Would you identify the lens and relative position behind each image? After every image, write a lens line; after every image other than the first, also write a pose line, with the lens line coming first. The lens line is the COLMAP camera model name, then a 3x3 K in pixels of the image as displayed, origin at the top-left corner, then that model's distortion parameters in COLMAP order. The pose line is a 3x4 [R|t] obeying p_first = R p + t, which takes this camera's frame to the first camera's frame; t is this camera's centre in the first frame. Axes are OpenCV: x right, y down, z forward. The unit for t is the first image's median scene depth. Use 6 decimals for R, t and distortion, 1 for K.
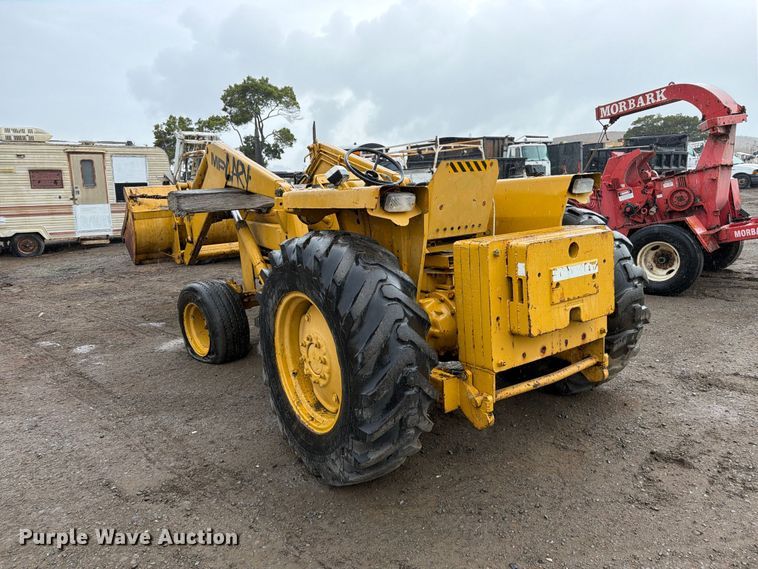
lens RADIAL K [[533.7, 0, 383.4], [0, 533.7, 289.2], [0, 0, 1]] dist [0.046901, -0.055178]
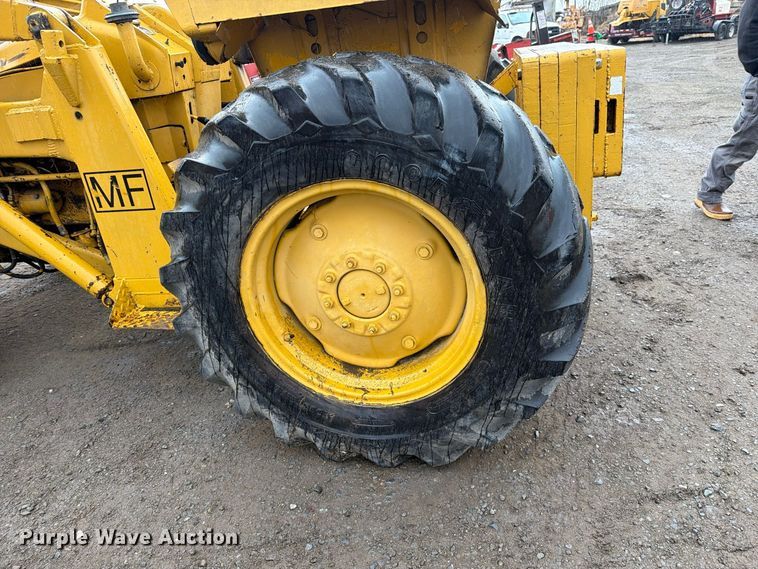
lens RADIAL K [[533.7, 0, 387.2], [0, 533.7, 288.4], [0, 0, 1]] dist [0.046901, -0.055178]
pose [[0.720305, -0.307546, 0.621753, -0.381348], [0.191606, 0.949681, 0.247777, -0.012181], [-0.666670, -0.059343, 0.742987, 0.445659]]
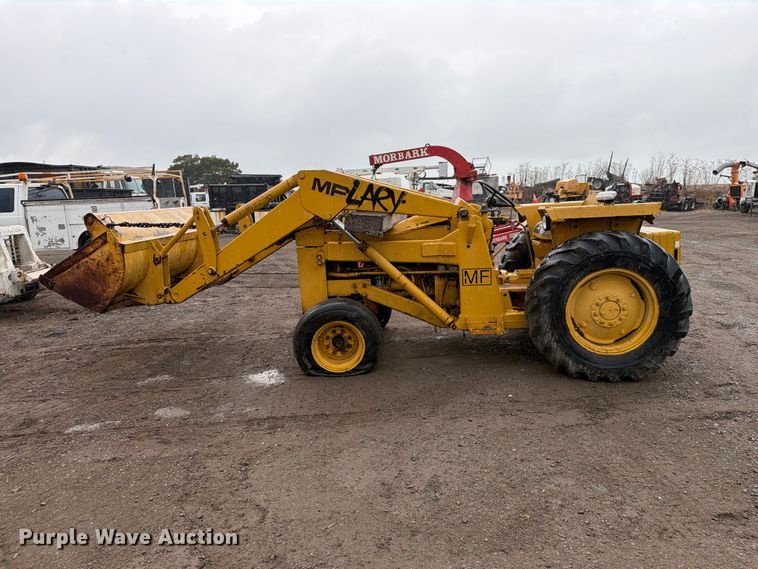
lens RADIAL K [[533.7, 0, 377.7], [0, 533.7, 281.5], [0, 0, 1]] dist [0.046901, -0.055178]
pose [[0.659440, -0.098090, 0.745330, -1.452174], [0.154492, 0.987972, -0.006666, -0.043756], [-0.735711, 0.119543, 0.666662, 0.341234]]
